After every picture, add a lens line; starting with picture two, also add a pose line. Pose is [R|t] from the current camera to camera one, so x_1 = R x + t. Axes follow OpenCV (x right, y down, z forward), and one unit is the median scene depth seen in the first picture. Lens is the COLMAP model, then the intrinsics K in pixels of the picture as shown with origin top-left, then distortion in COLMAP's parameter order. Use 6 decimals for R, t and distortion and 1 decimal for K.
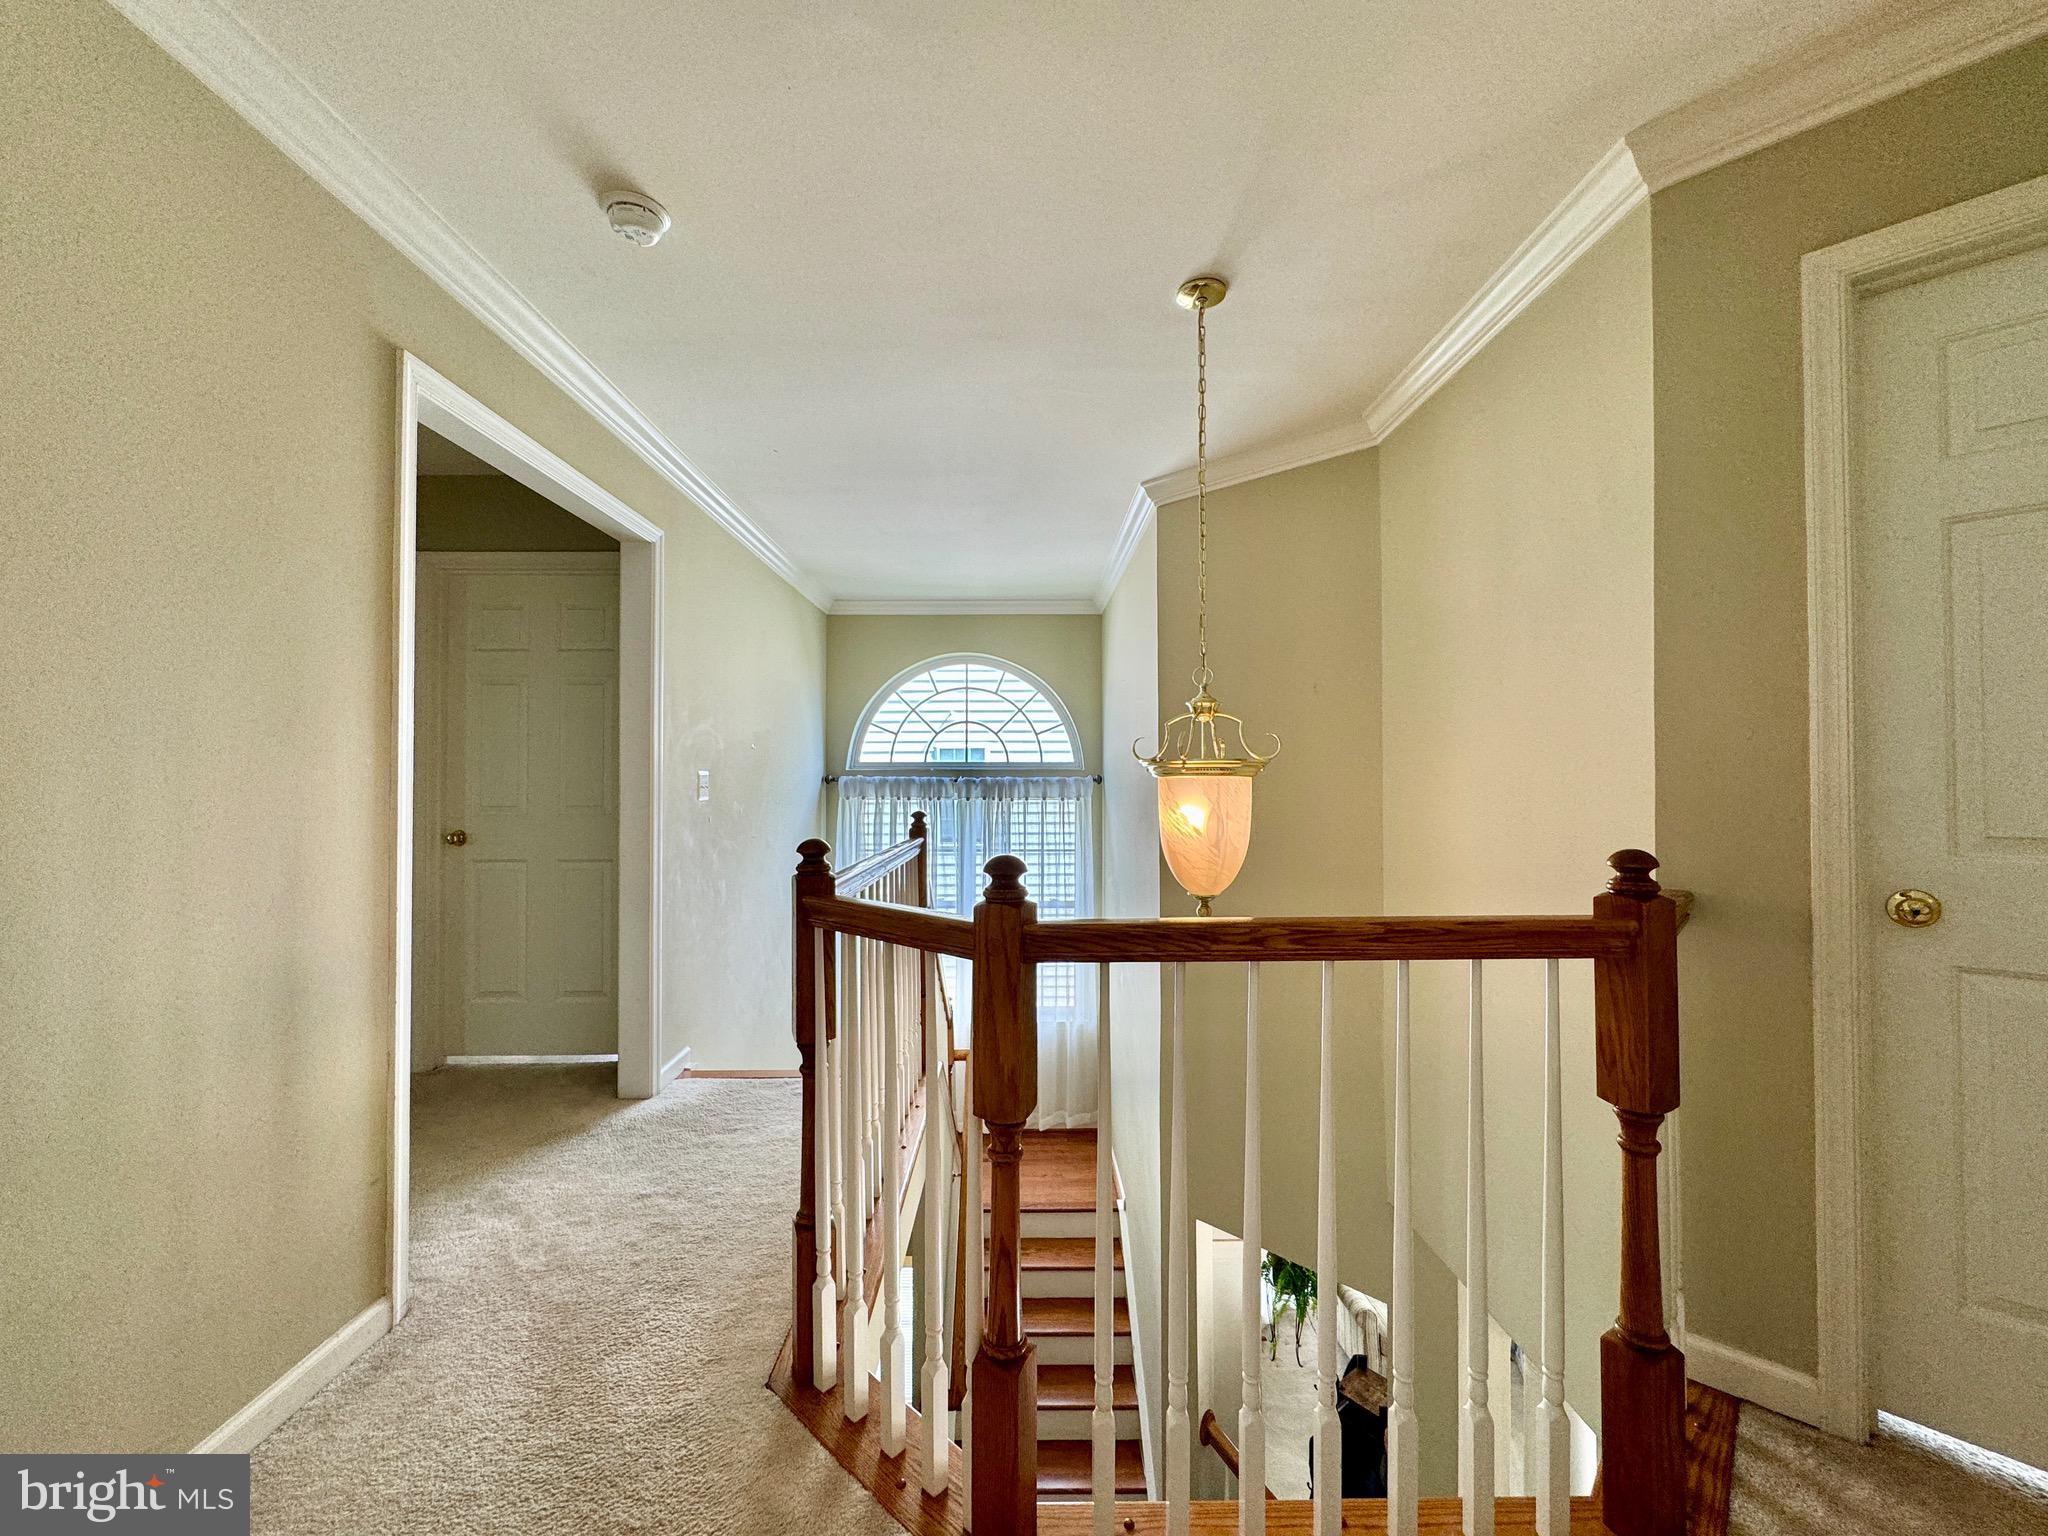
lens RADIAL K [[823.1, 0, 1024.0], [0, 823.1, 768.0], [0, 0, 1]] dist [0.001273, 0.000364]
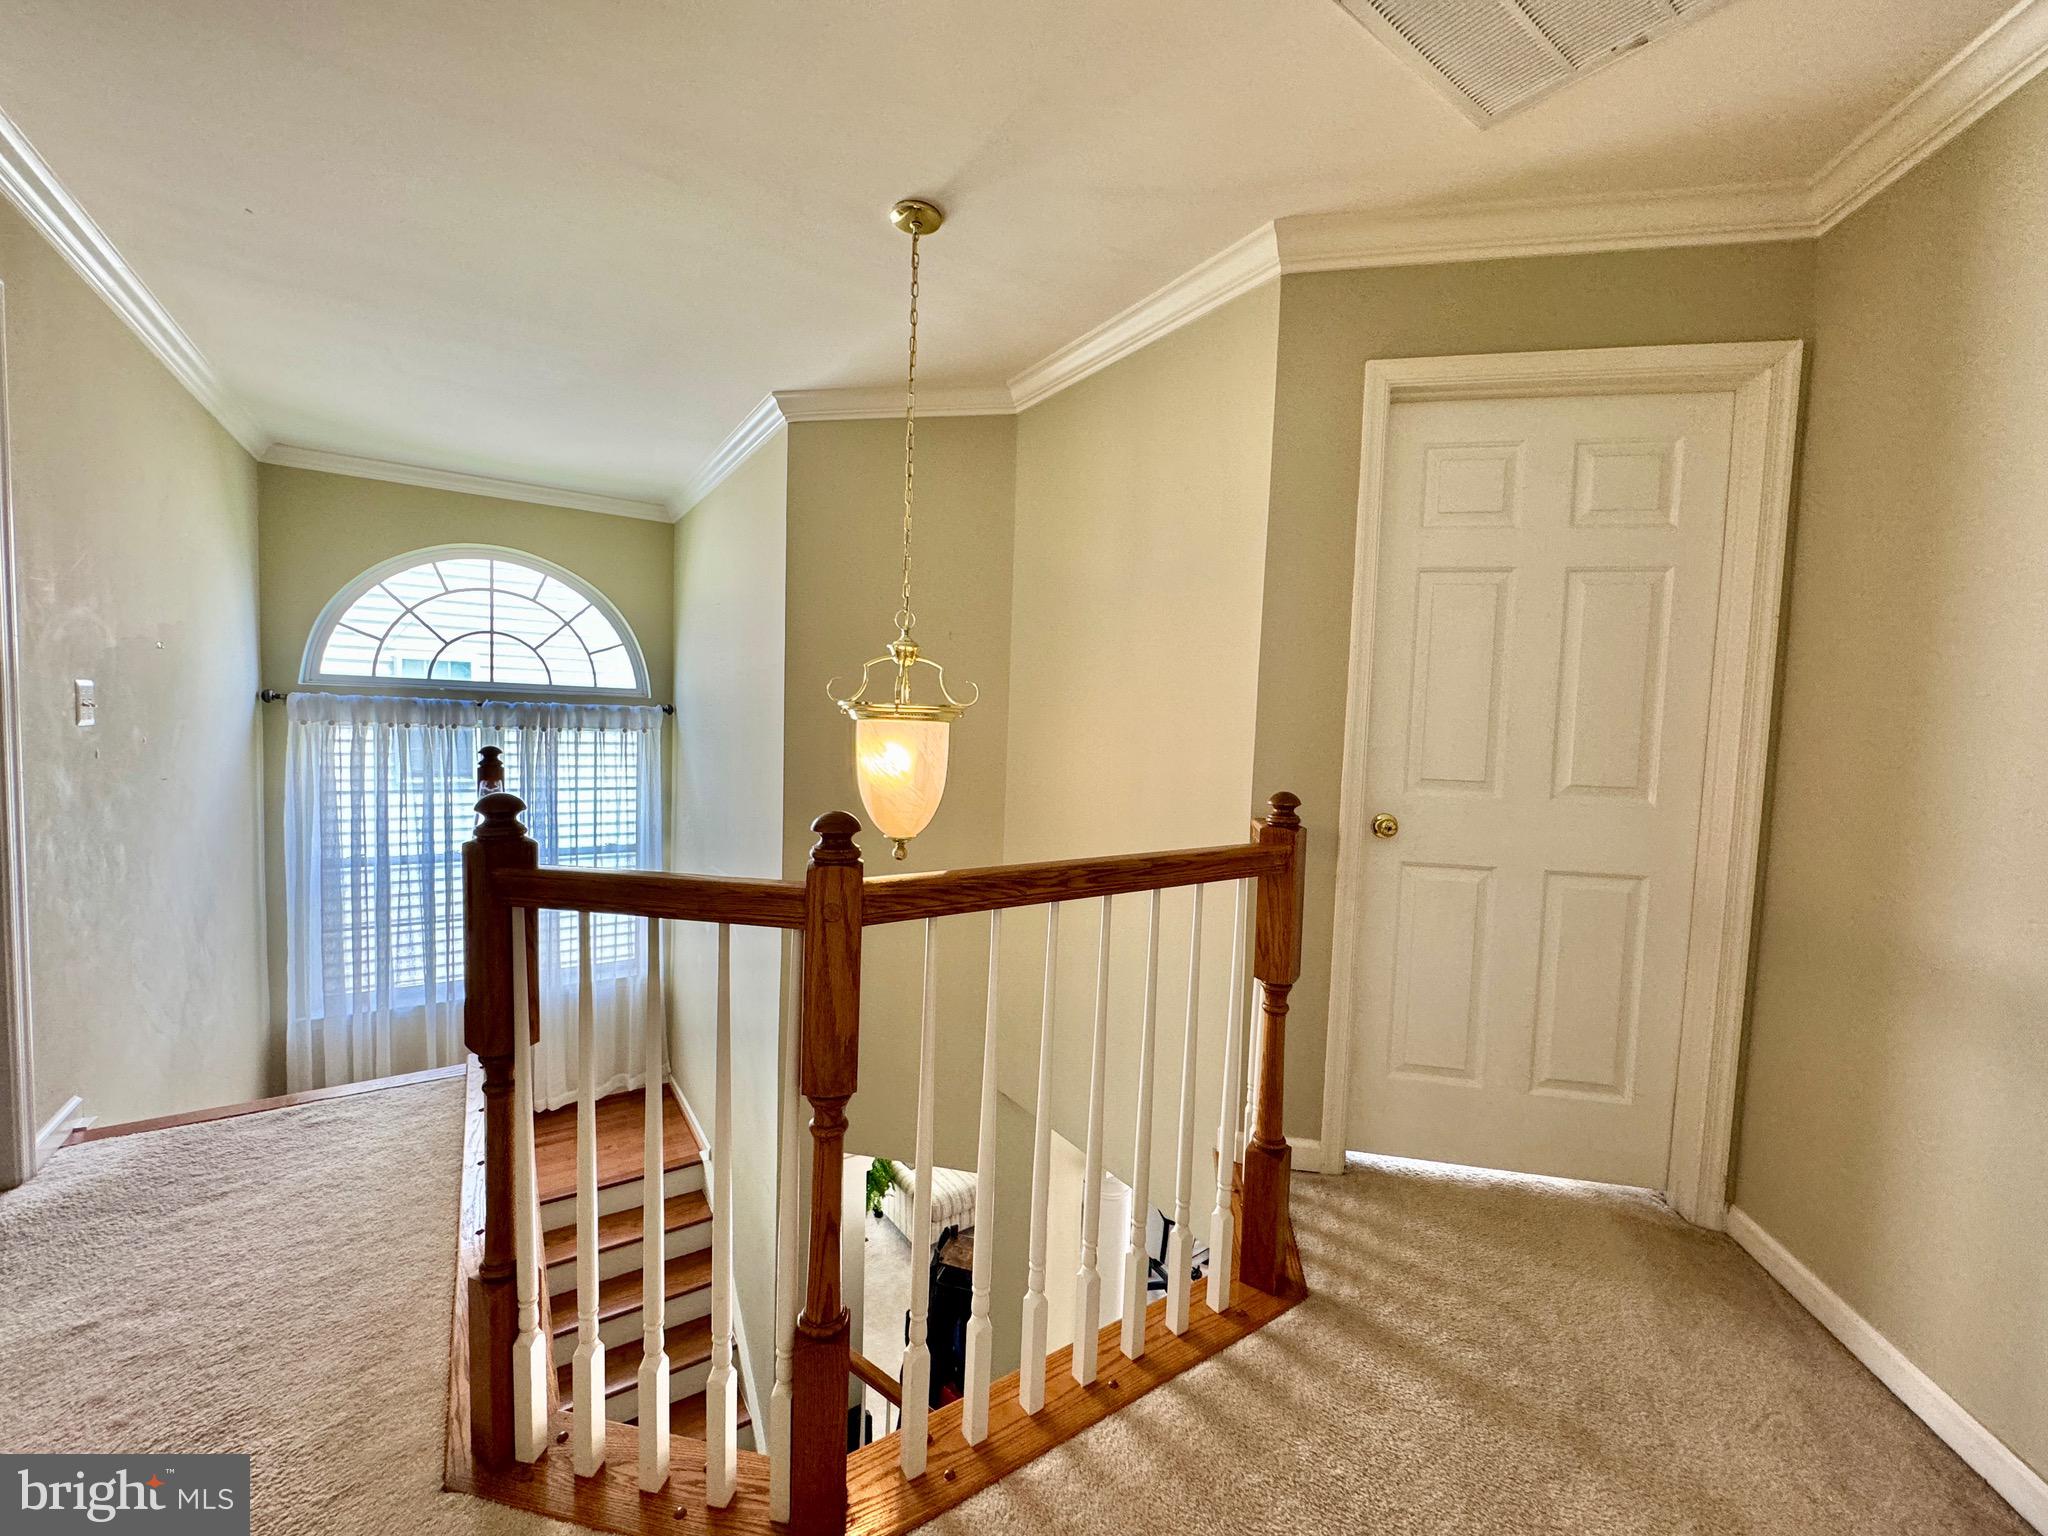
lens RADIAL K [[823.1, 0, 1024.0], [0, 823.1, 768.0], [0, 0, 1]] dist [0.001273, 0.000364]
pose [[0.835667, -0.002914, 0.549228, -0.192647], [-0.043830, 0.996443, 0.071976, -0.009746], [-0.547485, -0.084220, 0.832567, 0.071026]]
